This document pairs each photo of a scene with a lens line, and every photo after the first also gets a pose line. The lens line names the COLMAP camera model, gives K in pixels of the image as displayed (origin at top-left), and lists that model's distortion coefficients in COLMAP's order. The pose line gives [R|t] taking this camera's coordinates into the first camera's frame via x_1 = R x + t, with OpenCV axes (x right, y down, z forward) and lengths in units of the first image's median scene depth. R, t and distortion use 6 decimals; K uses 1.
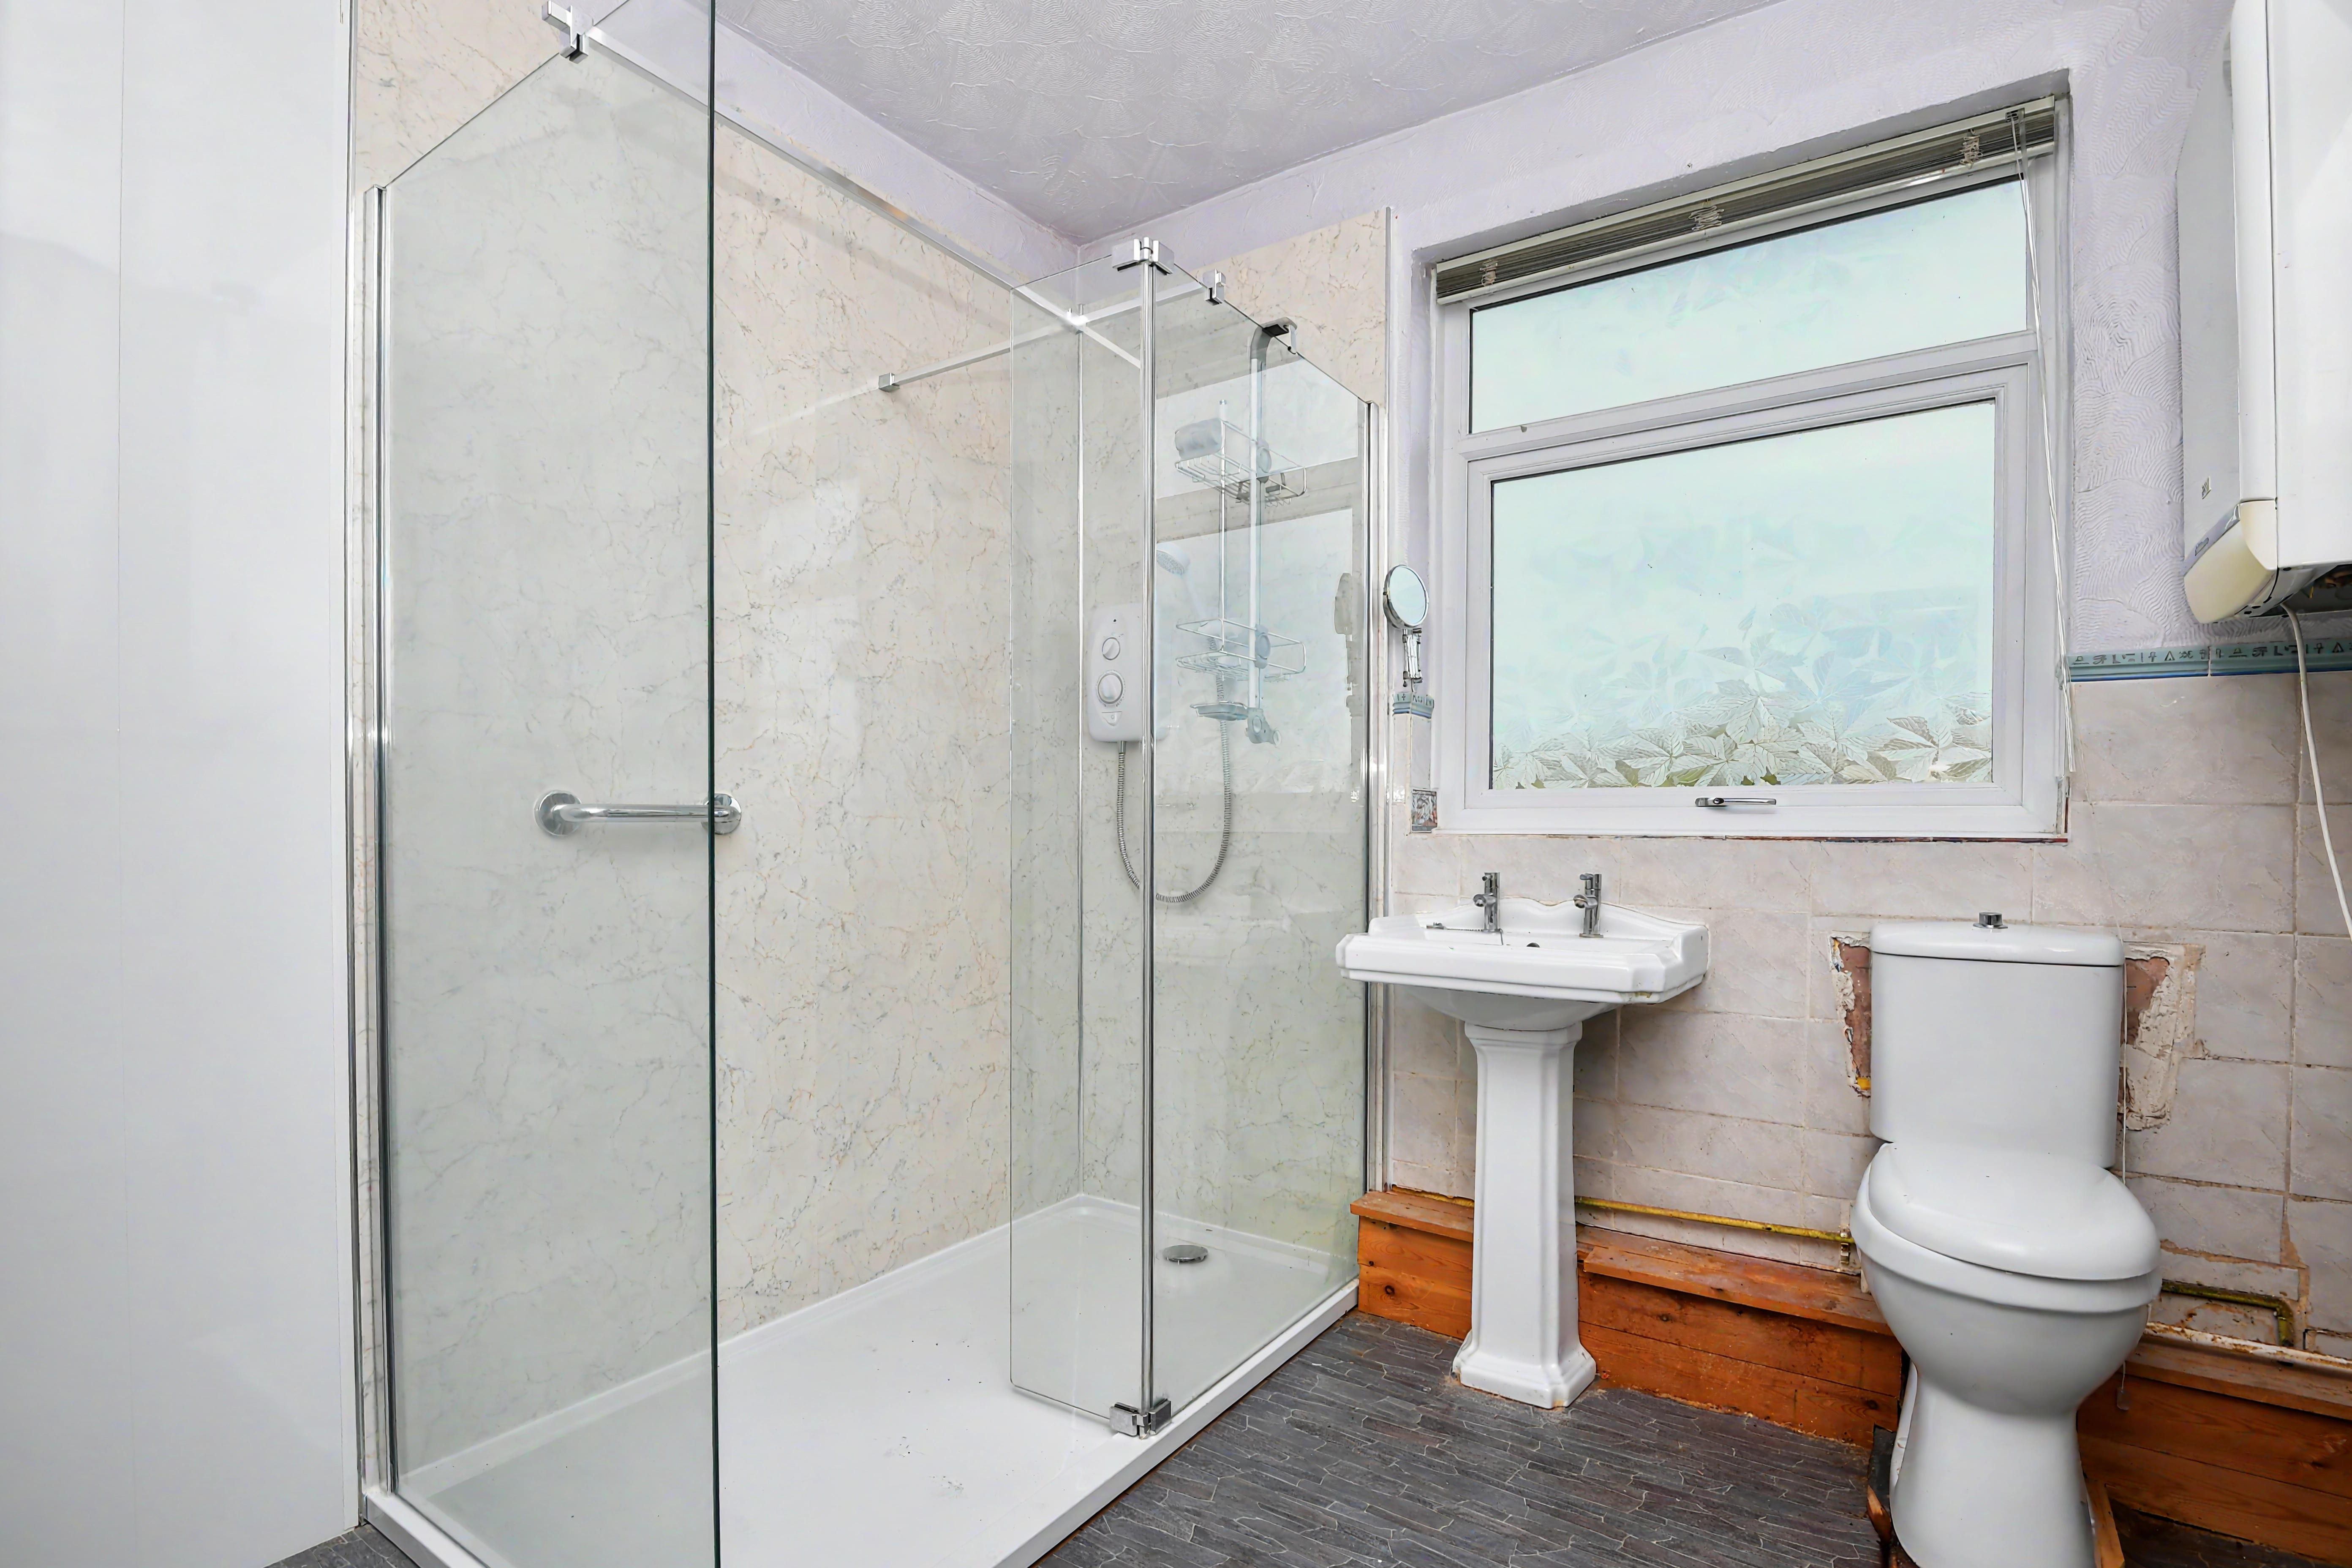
lens RADIAL K [[1122.5, 0, 1176.5], [0, 1122.5, 843.4], [0, 0, 1]] dist [0.000055, 0.000039]
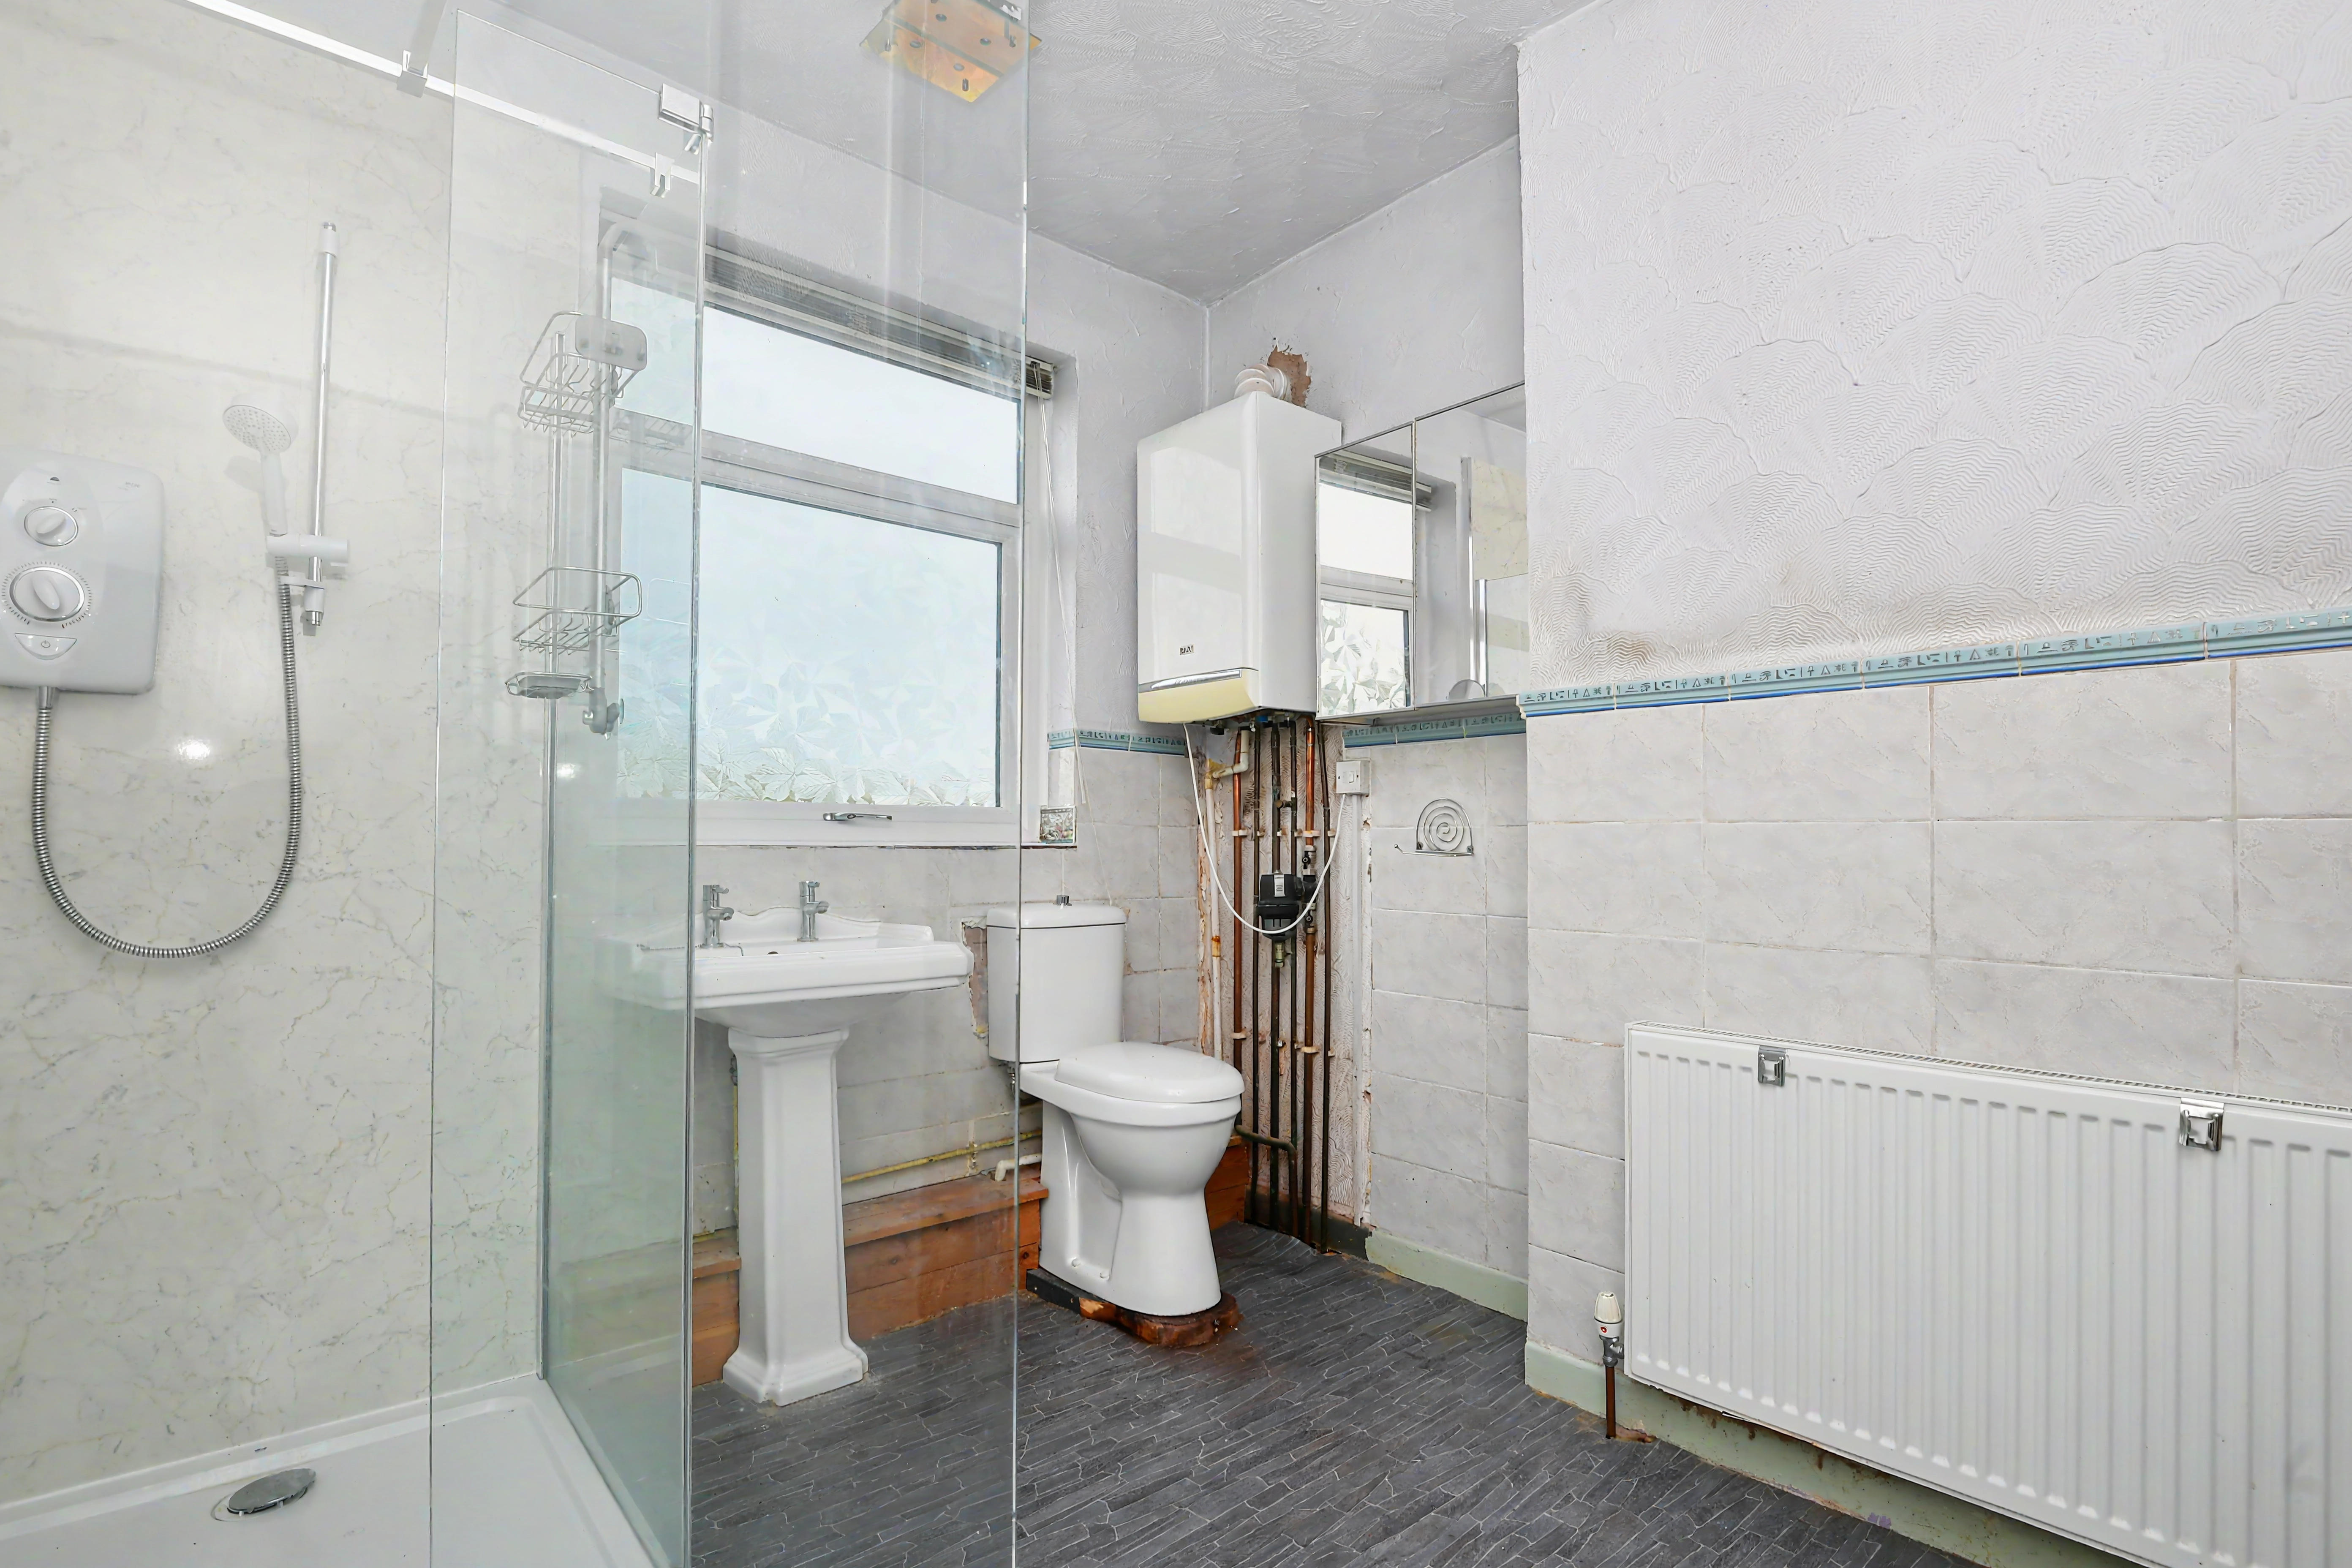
lens RADIAL K [[1117.7, 0, 1176.0], [0, 1117.7, 822.8], [0, 0, 1]] dist [-0.000975, -0.000333]
pose [[0.269668, 0.014969, 0.962837, -0.578236], [0.011948, 0.999750, -0.018889, -0.004681], [-0.962879, 0.016597, 0.269421, 0.382969]]
